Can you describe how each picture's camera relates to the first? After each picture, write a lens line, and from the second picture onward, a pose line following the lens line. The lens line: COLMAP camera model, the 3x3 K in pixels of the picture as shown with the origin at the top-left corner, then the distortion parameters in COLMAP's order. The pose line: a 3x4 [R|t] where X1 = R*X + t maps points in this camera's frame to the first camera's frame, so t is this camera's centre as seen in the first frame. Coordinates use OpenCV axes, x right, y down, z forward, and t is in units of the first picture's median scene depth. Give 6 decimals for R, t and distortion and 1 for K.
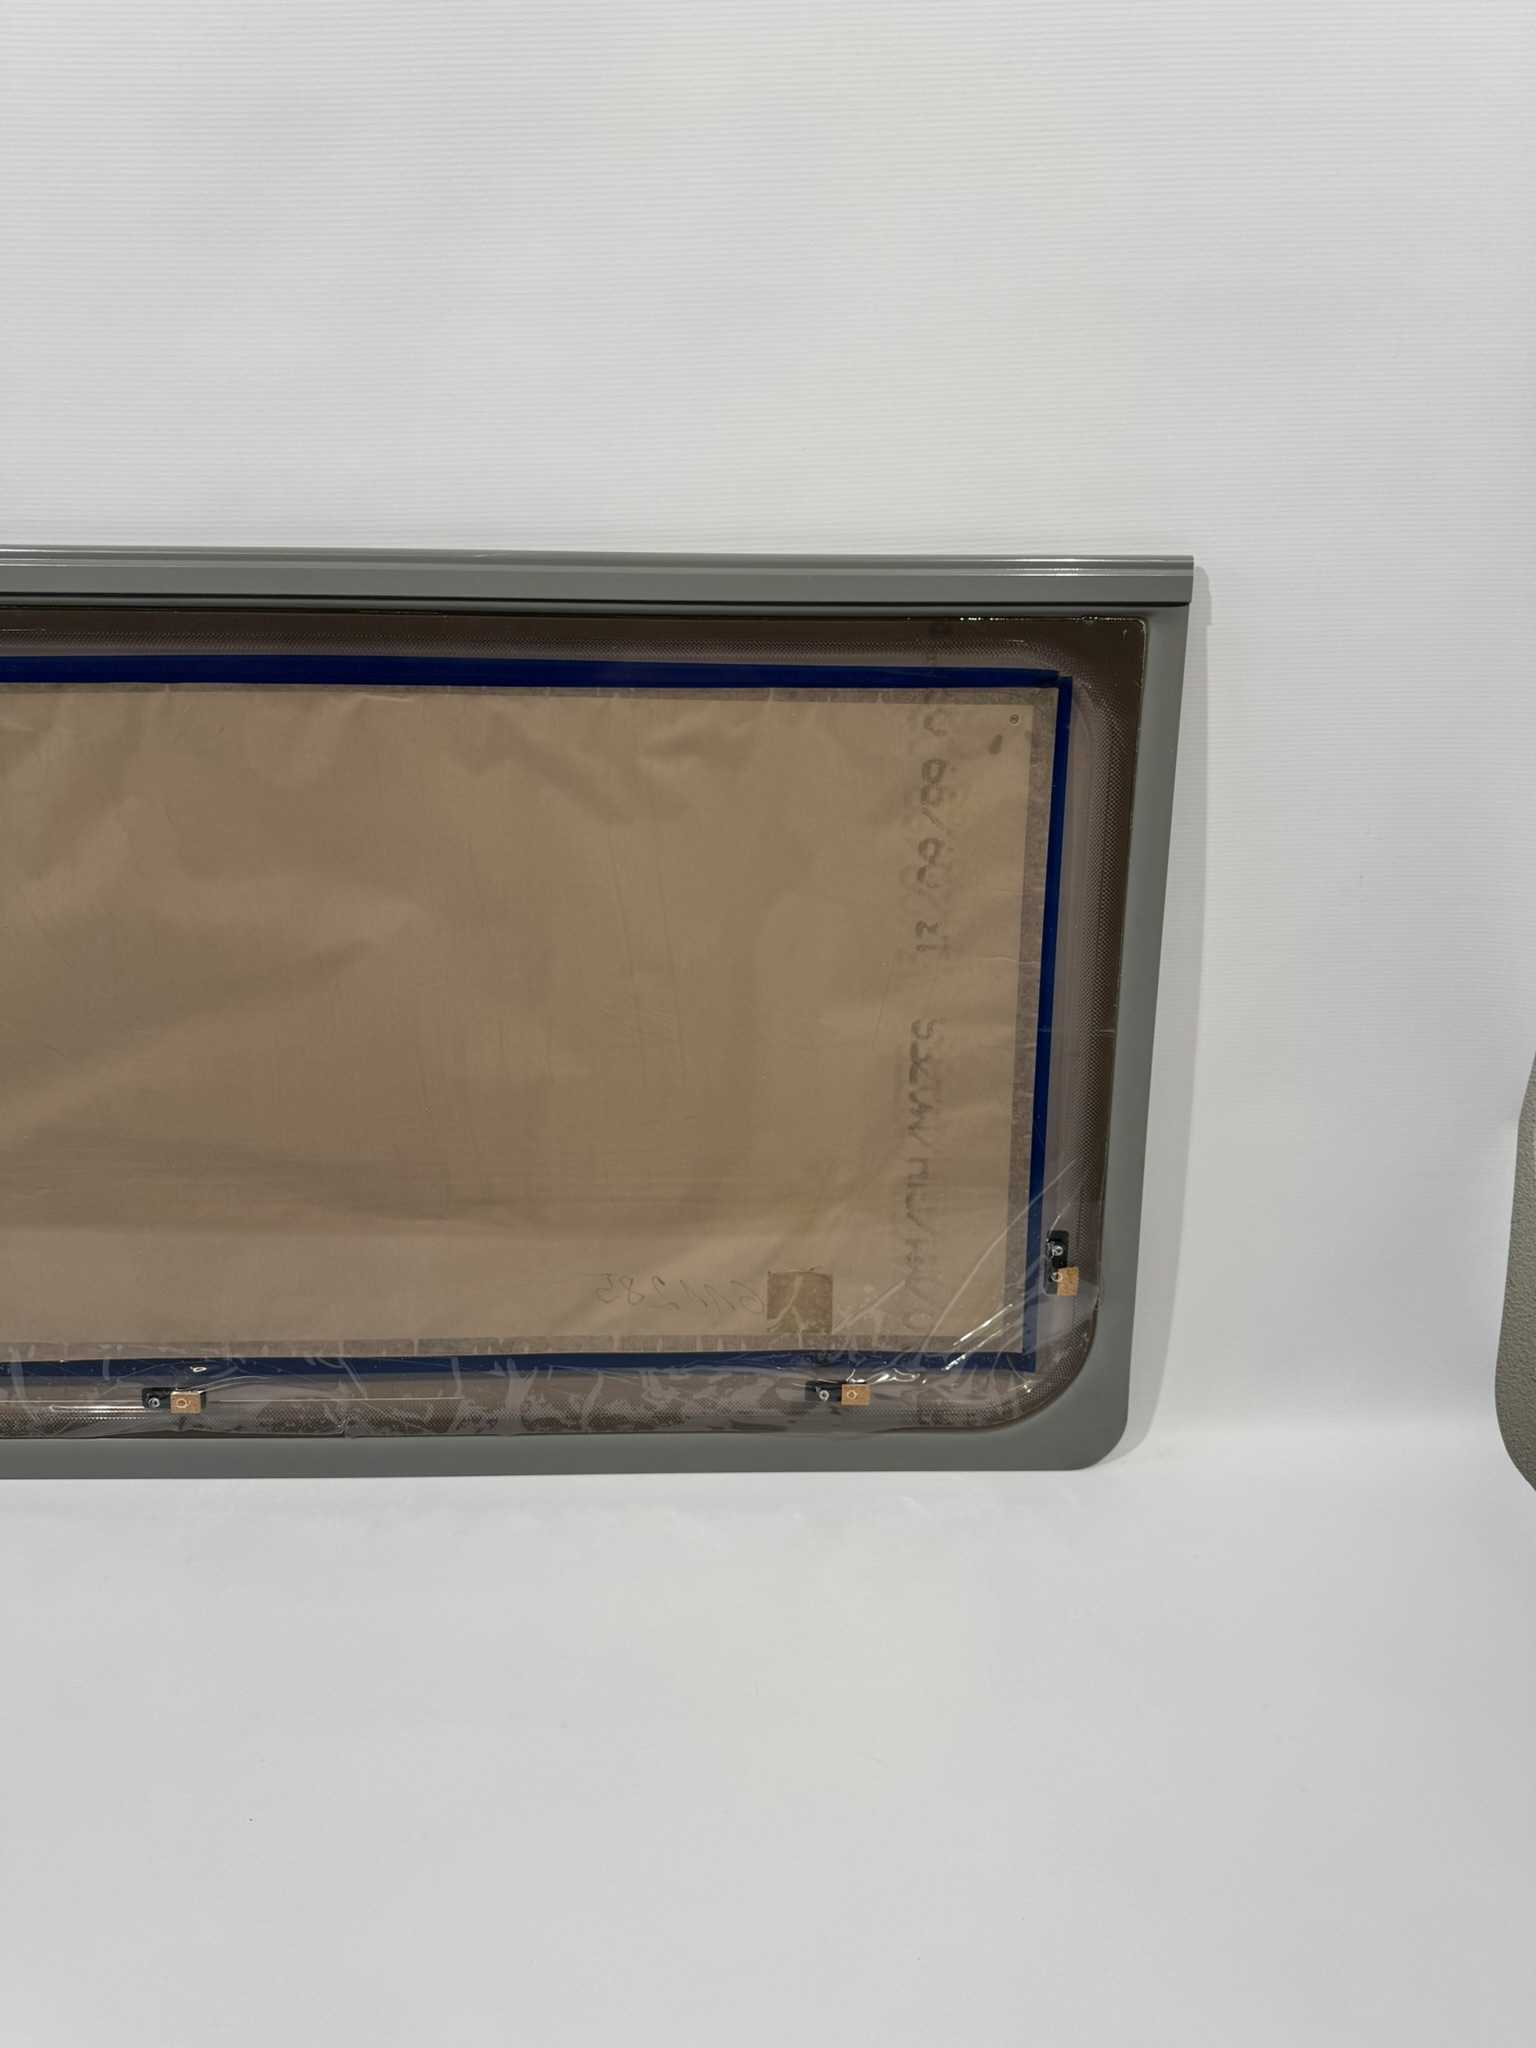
lens RADIAL K [[1448.3, 0, 758.2], [0, 1448.3, 1010.9], [0, 0, 1]] dist [0.174067, -0.391513]
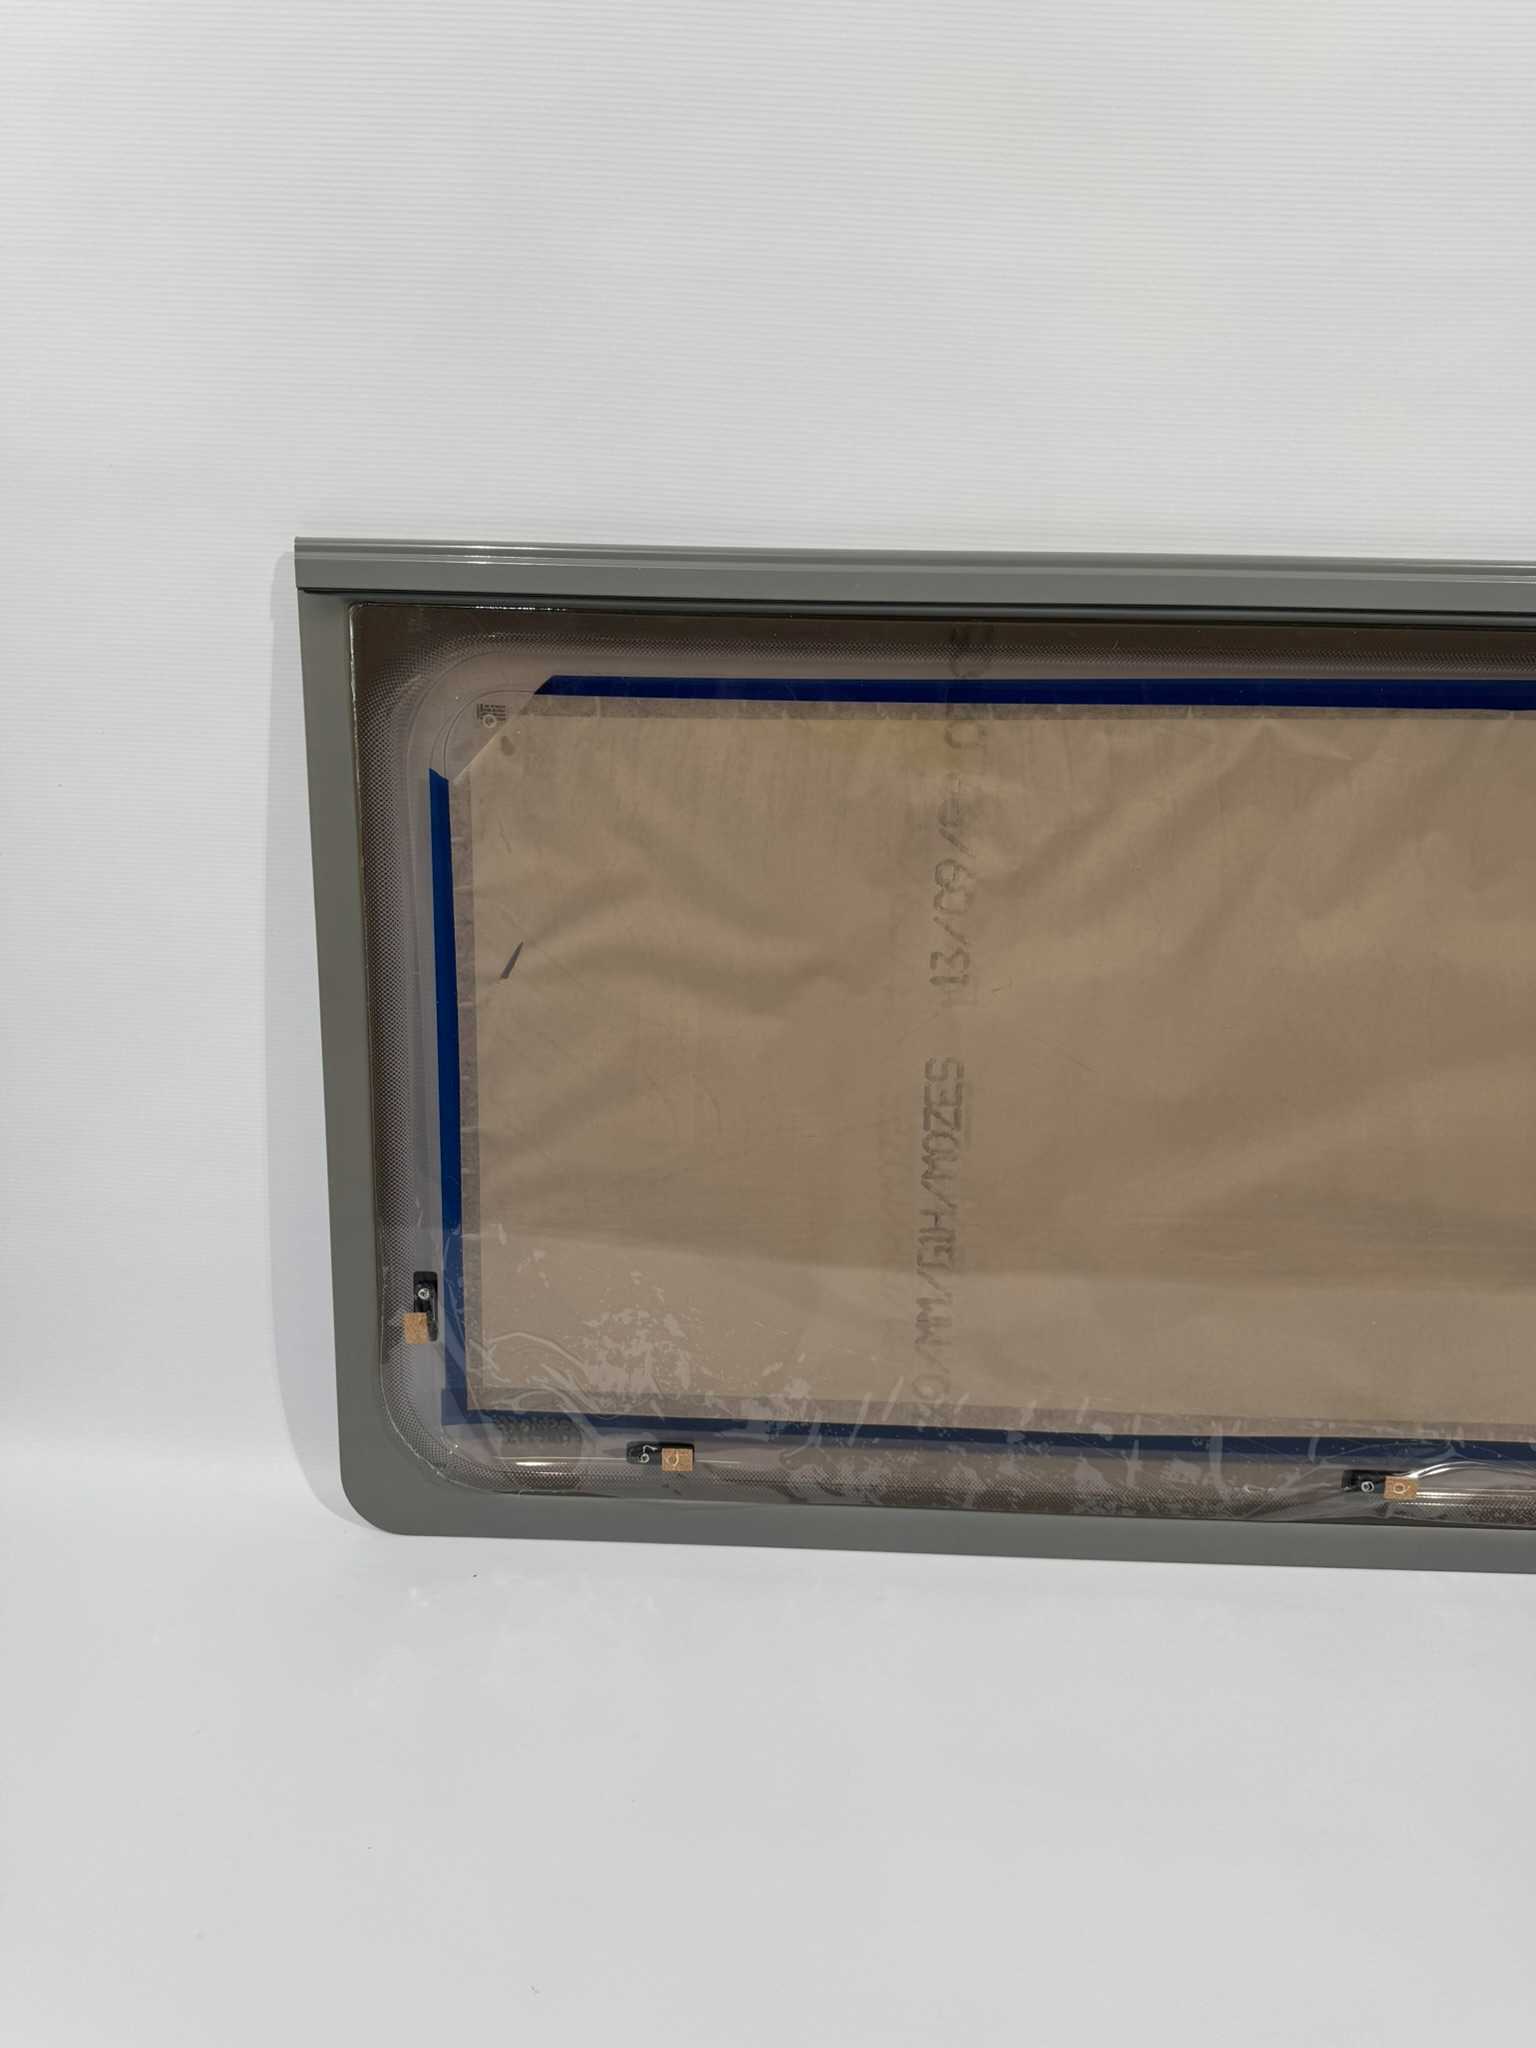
lens RADIAL K [[1574.4, 0, 735.3], [0, 1574.4, 1050.7], [0, 0, 1]] dist [0.157483, -0.315757]
pose [[0.998449, 0.024633, -0.049925, -0.760562], [-0.024473, 0.999693, 0.003817, -0.001369], [0.050004, -0.002589, 0.998746, -0.023430]]
